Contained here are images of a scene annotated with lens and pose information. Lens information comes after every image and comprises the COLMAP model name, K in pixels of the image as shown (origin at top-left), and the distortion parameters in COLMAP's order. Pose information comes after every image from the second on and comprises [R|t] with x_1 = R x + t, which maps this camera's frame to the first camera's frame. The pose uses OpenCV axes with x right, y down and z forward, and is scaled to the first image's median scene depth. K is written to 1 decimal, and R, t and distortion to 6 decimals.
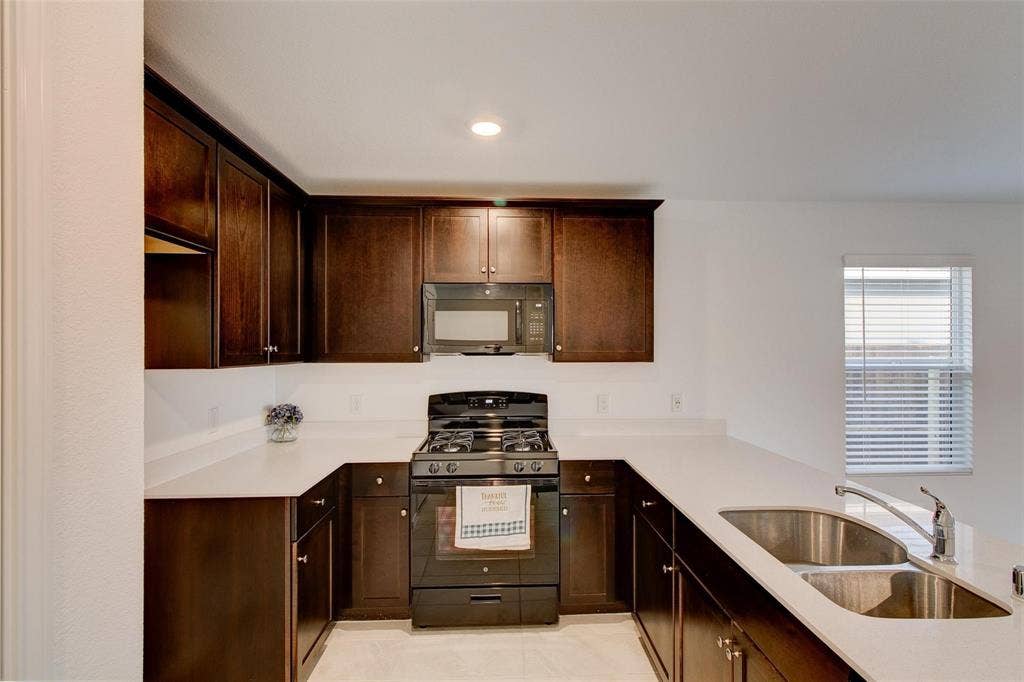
lens RADIAL K [[489.2, 0, 520.3], [0, 489.2, 340.3], [0, 0, 1]] dist [0.001664, 0.000283]
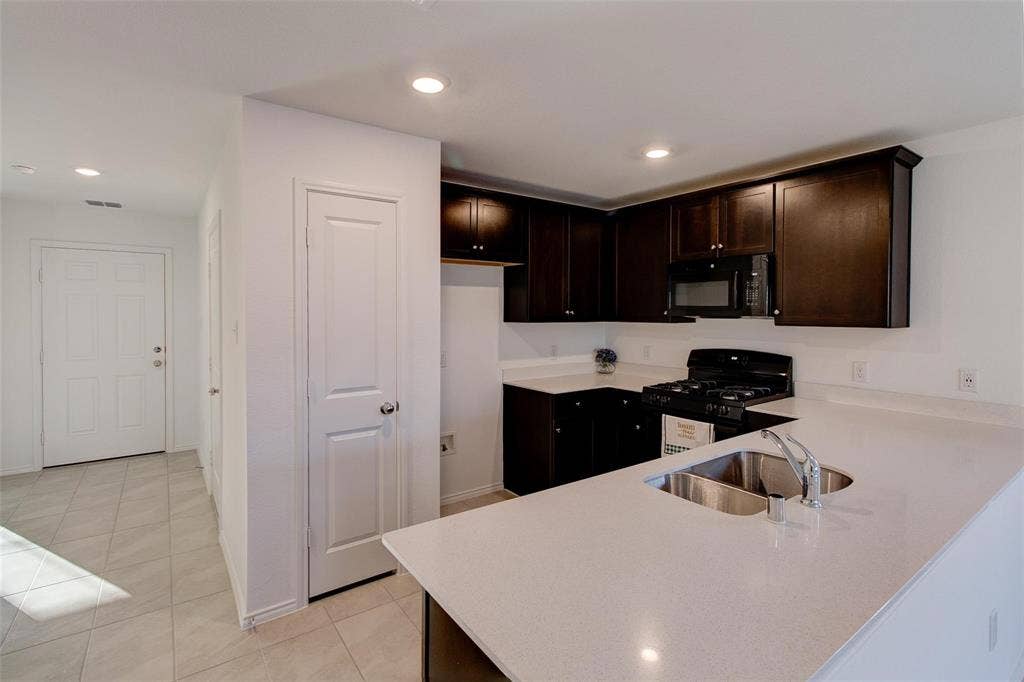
lens RADIAL K [[484.1, 0, 514.2], [0, 484.1, 321.3], [0, 0, 1]] dist [0.002499, 0.000271]
pose [[0.556225, 0.018101, -0.830835, 0.650185], [0.012745, 0.999459, 0.030307, -0.004351], [0.830934, -0.027447, 0.555693, -0.071034]]
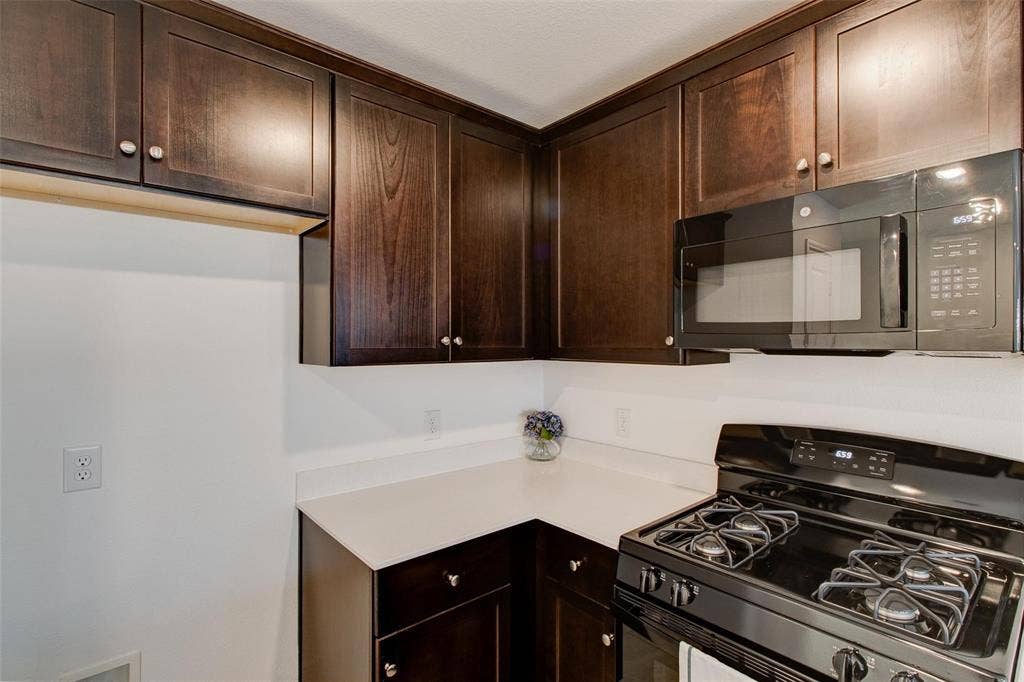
lens RADIAL K [[489.2, 0, 520.3], [0, 489.2, 340.3], [0, 0, 1]] dist [0.001664, 0.000283]
pose [[0.625799, -0.002031, -0.779982, 0.115054], [0.014424, 0.999856, 0.008969, 0.009492], [0.779851, -0.016863, 0.625738, 0.519720]]
